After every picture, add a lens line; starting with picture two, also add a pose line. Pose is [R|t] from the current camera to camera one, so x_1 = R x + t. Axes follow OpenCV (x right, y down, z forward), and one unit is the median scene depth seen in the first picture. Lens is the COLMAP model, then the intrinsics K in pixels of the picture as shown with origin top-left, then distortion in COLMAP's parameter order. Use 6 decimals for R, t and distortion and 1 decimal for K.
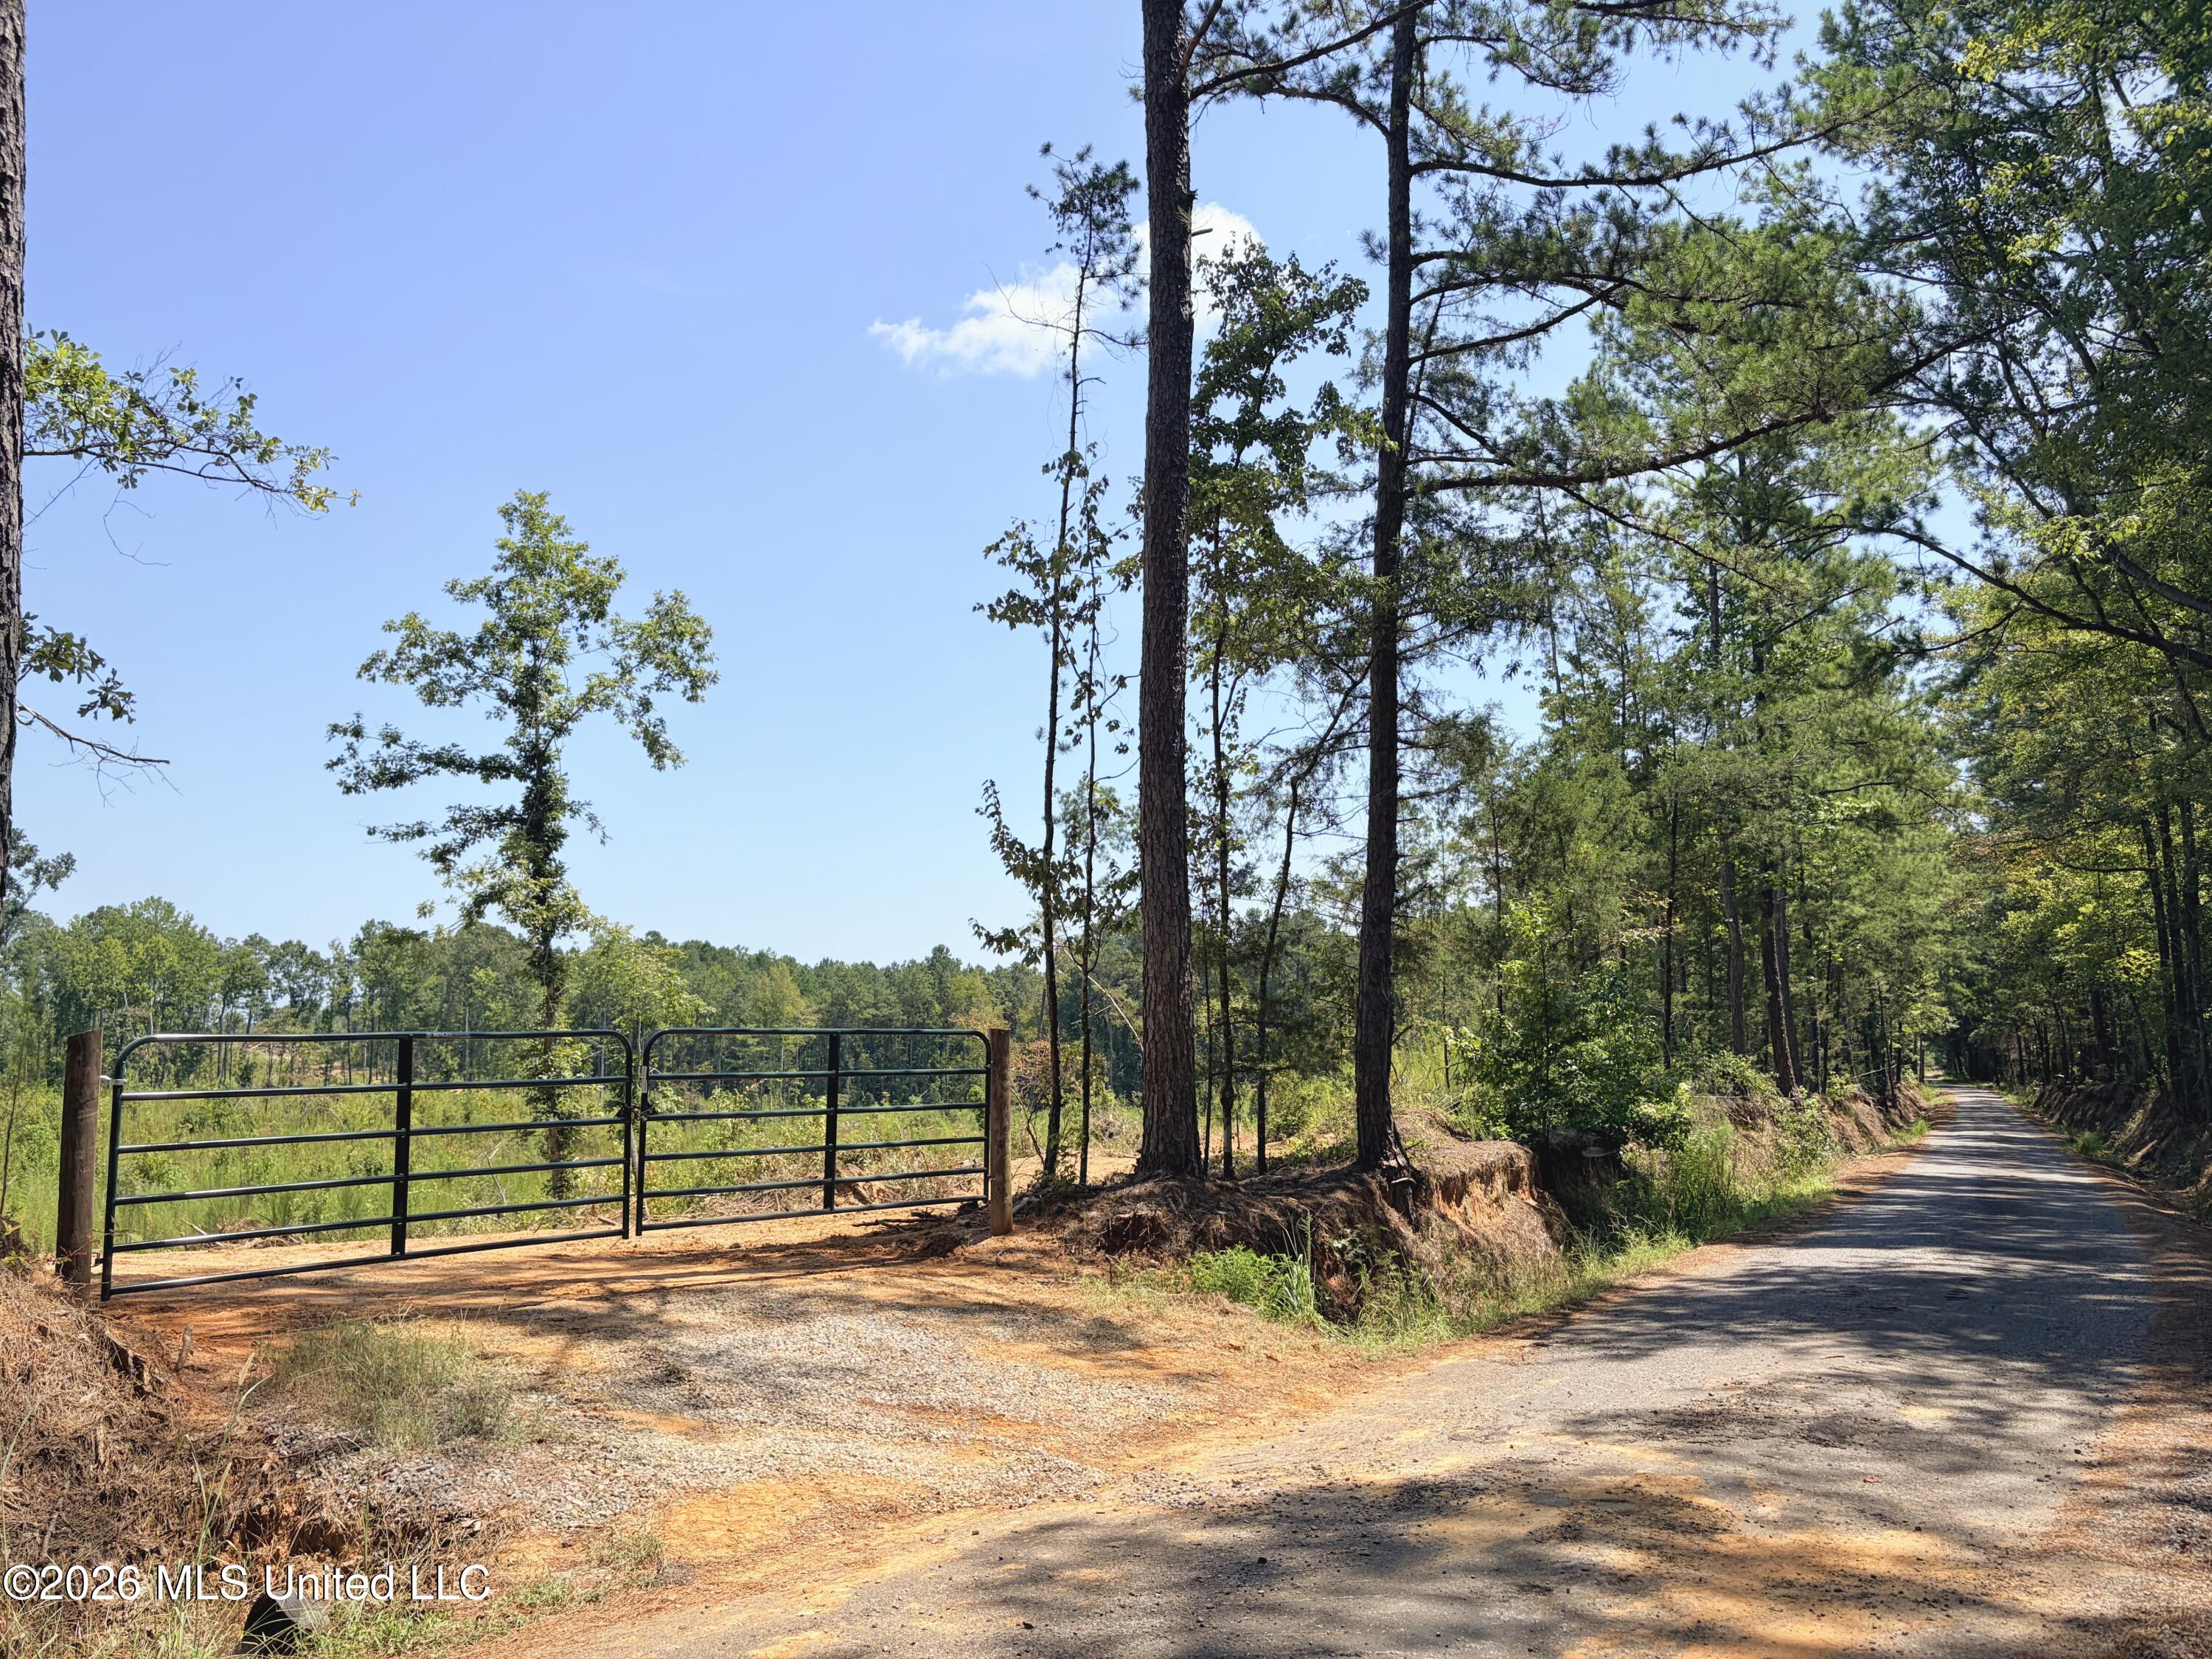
lens RADIAL K [[1644.7, 0, 1108.1], [0, 1644.7, 862.7], [0, 0, 1]] dist [0.076642, -0.174664]
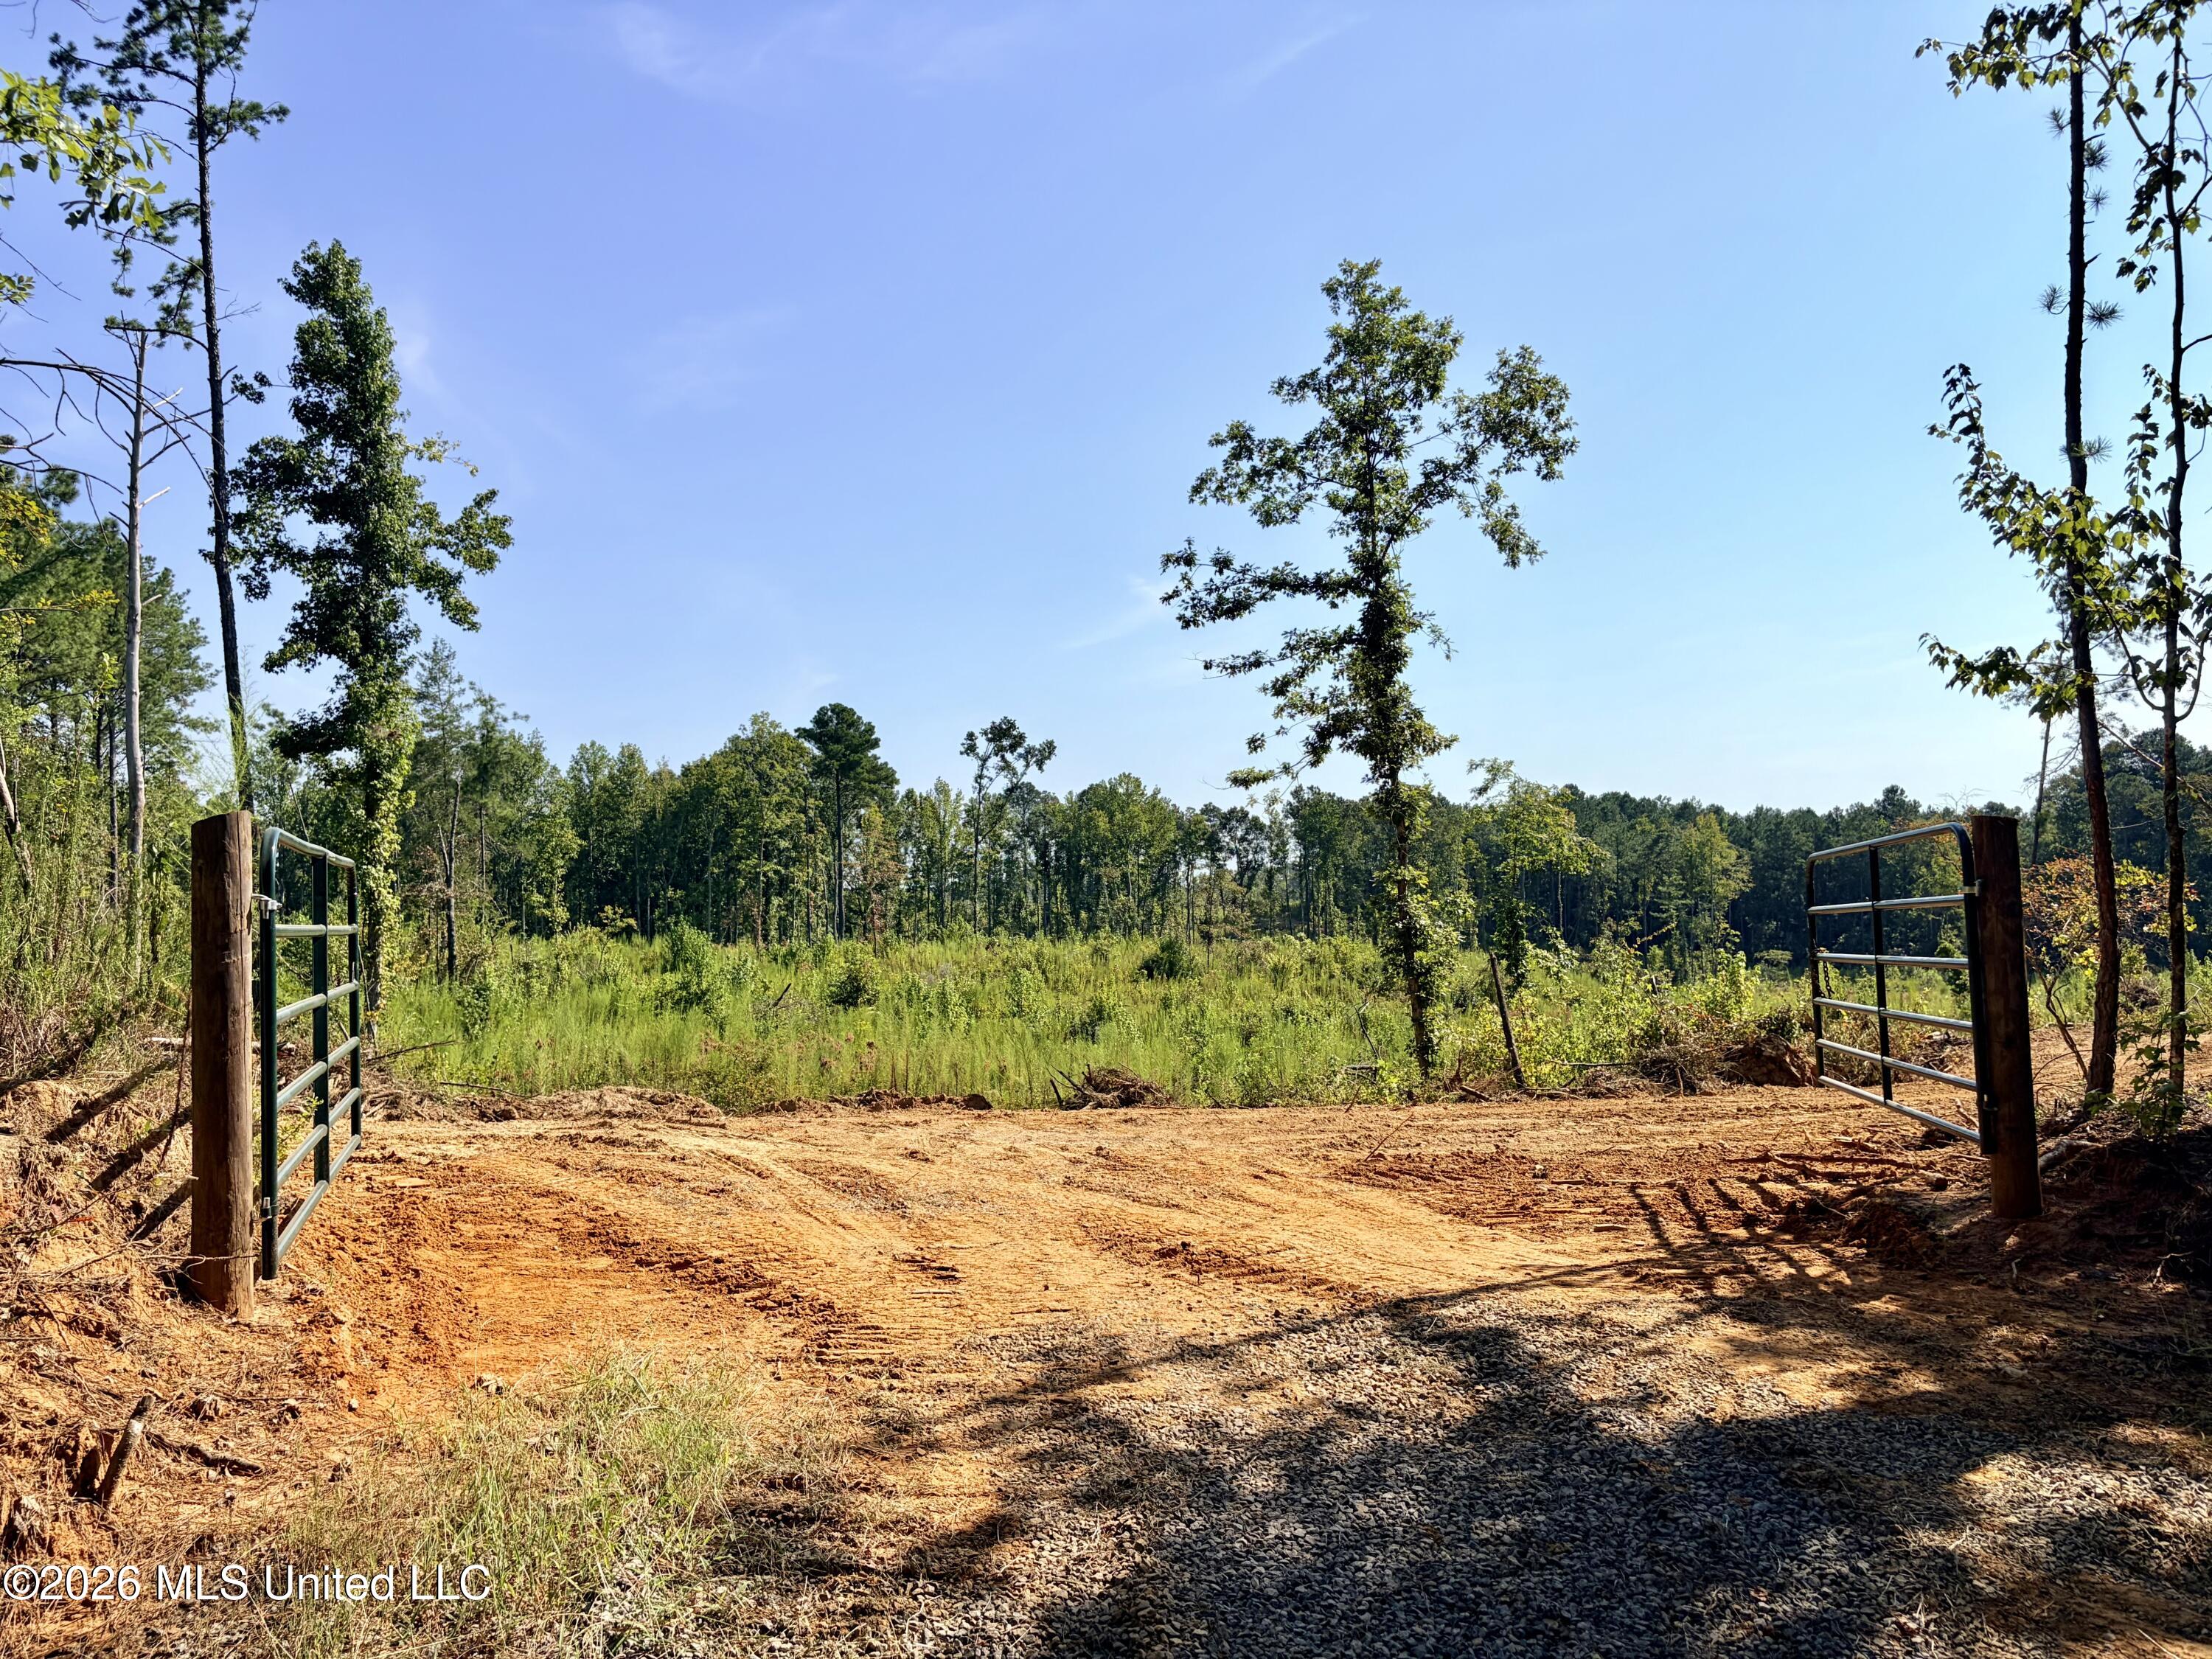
lens RADIAL K [[1664.4, 0, 1122.4], [0, 1664.4, 867.7], [0, 0, 1]] dist [0.040688, -0.060553]
pose [[0.860617, -0.019814, -0.508867, -0.012807], [0.065583, 0.995234, 0.072167, 0.022078], [0.505011, -0.095481, 0.857815, 0.156950]]
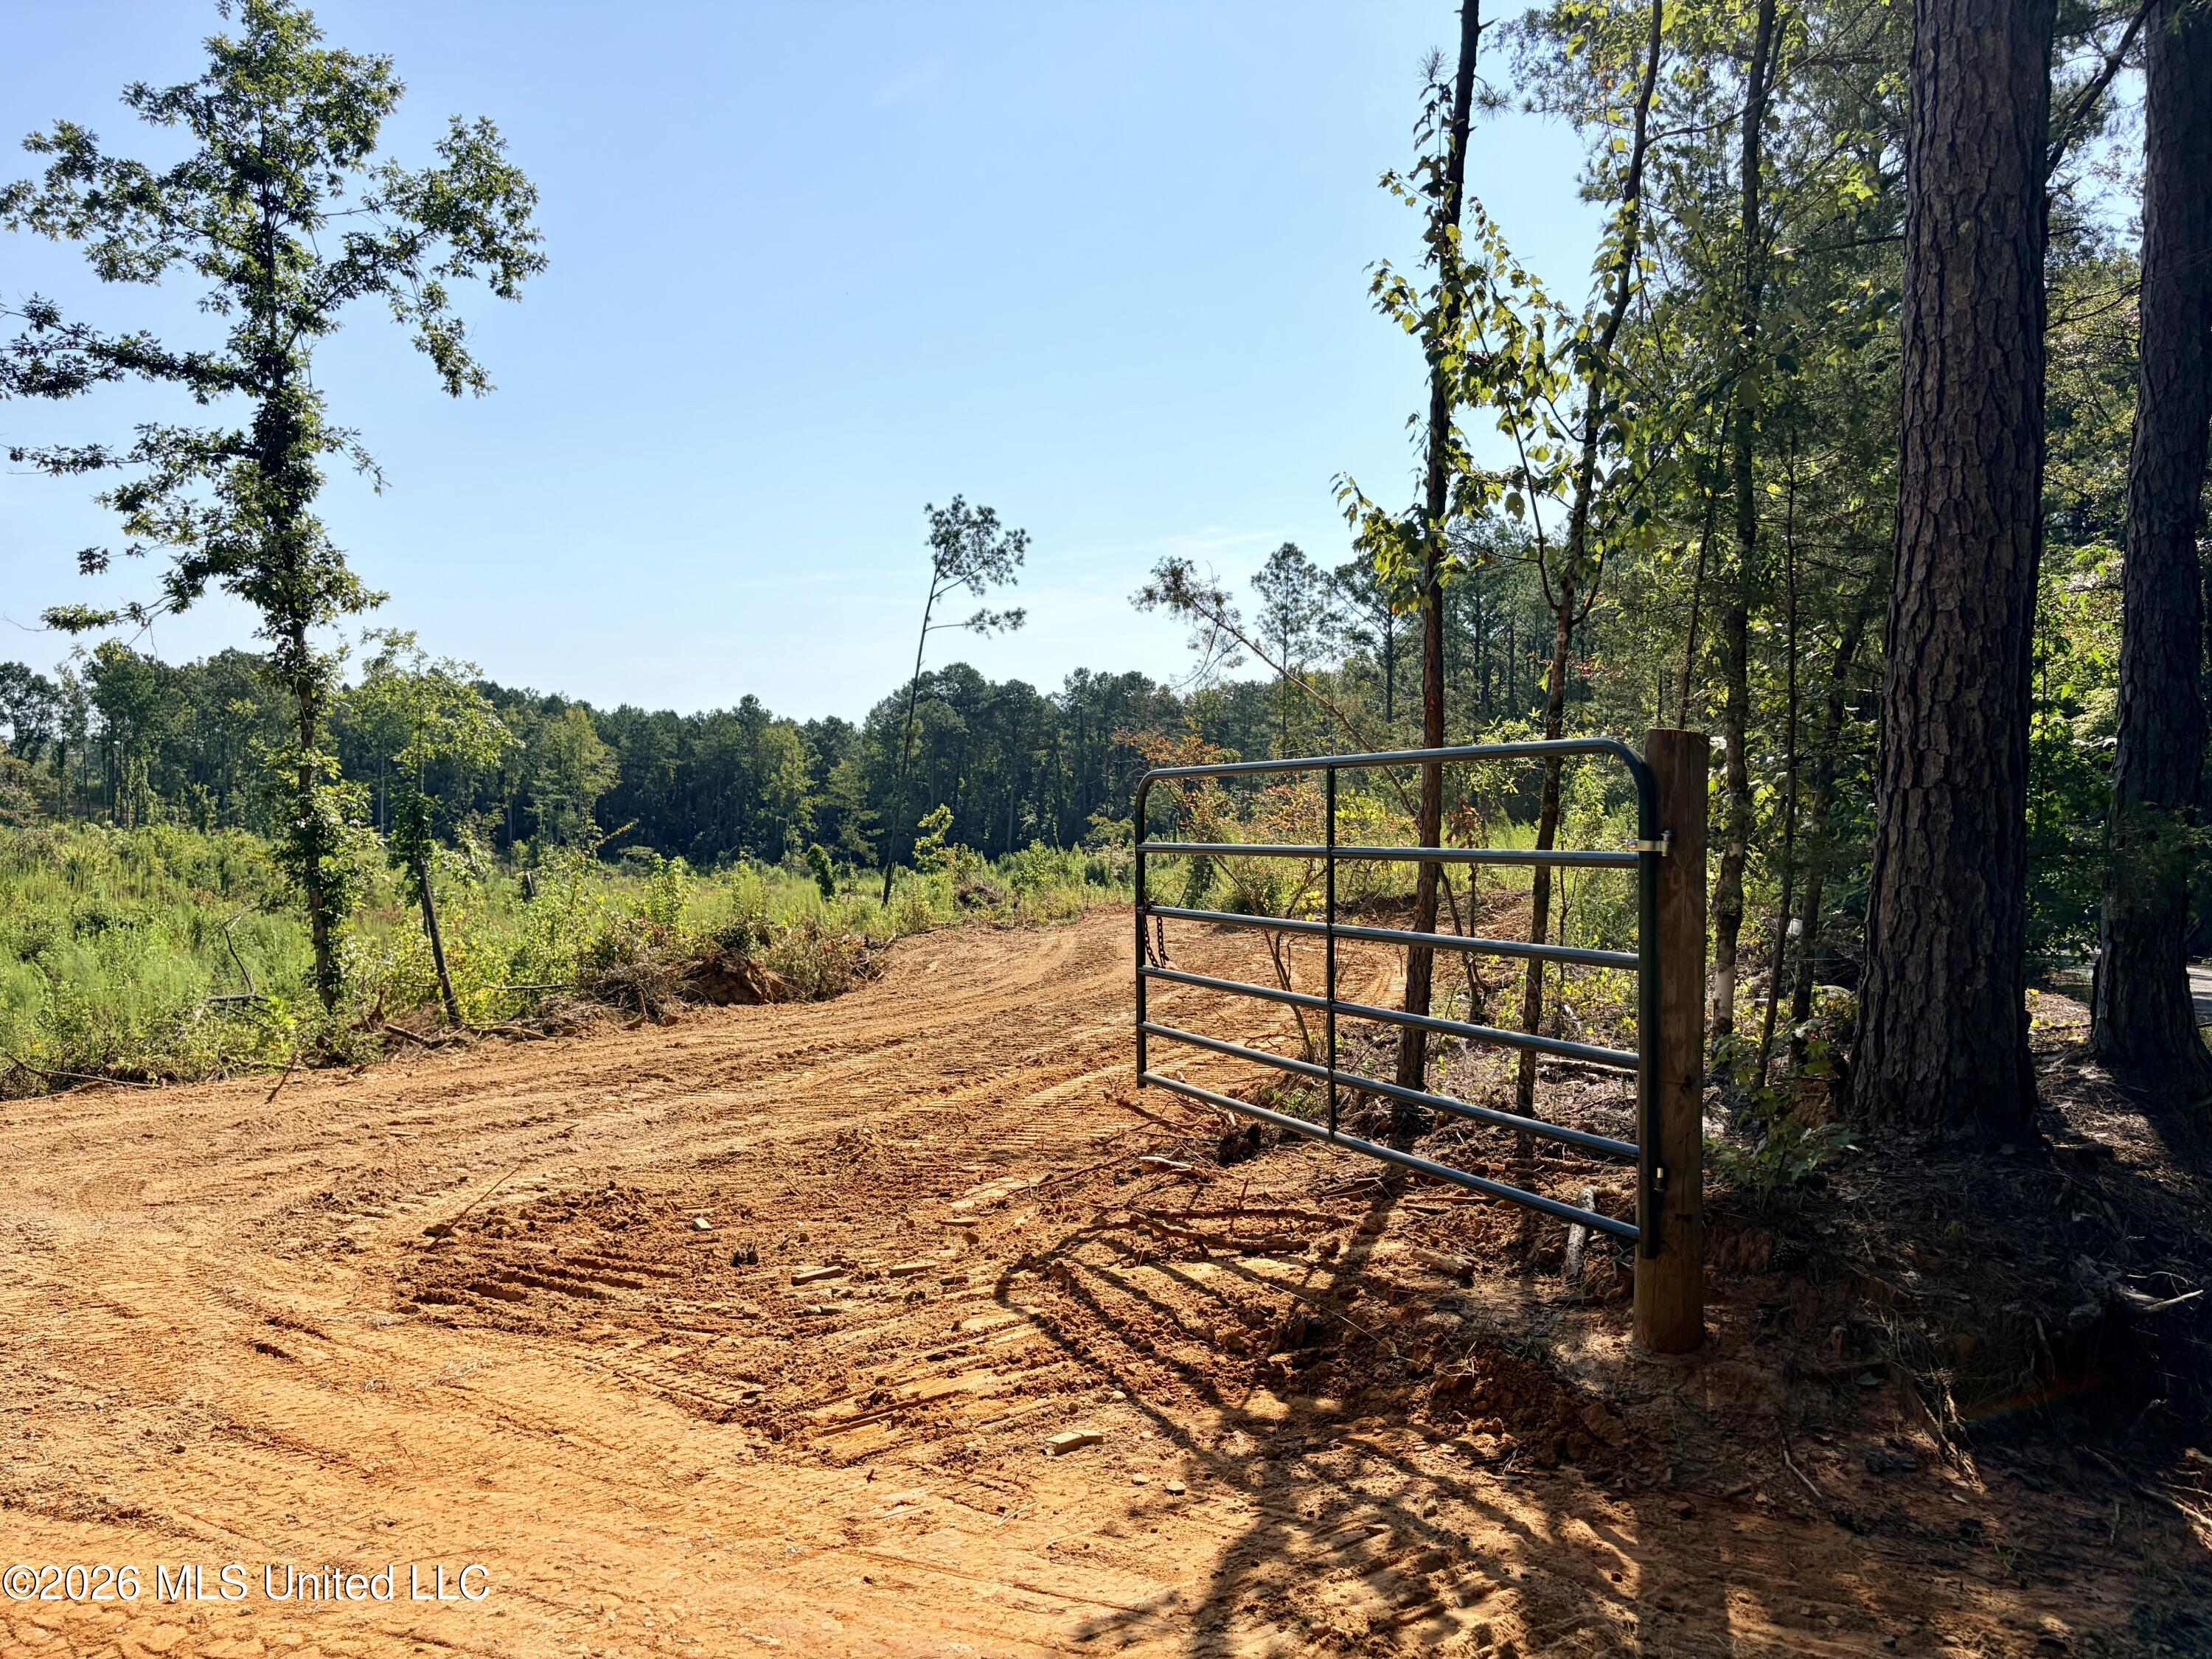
lens RADIAL K [[1664.4, 0, 1122.4], [0, 1664.4, 867.7], [0, 0, 1]] dist [0.040688, -0.060553]
pose [[0.992156, 0.020854, 0.123252, -0.079087], [-0.038649, 0.988851, 0.143803, 0.029622], [-0.118879, -0.147438, 0.981901, 0.250287]]
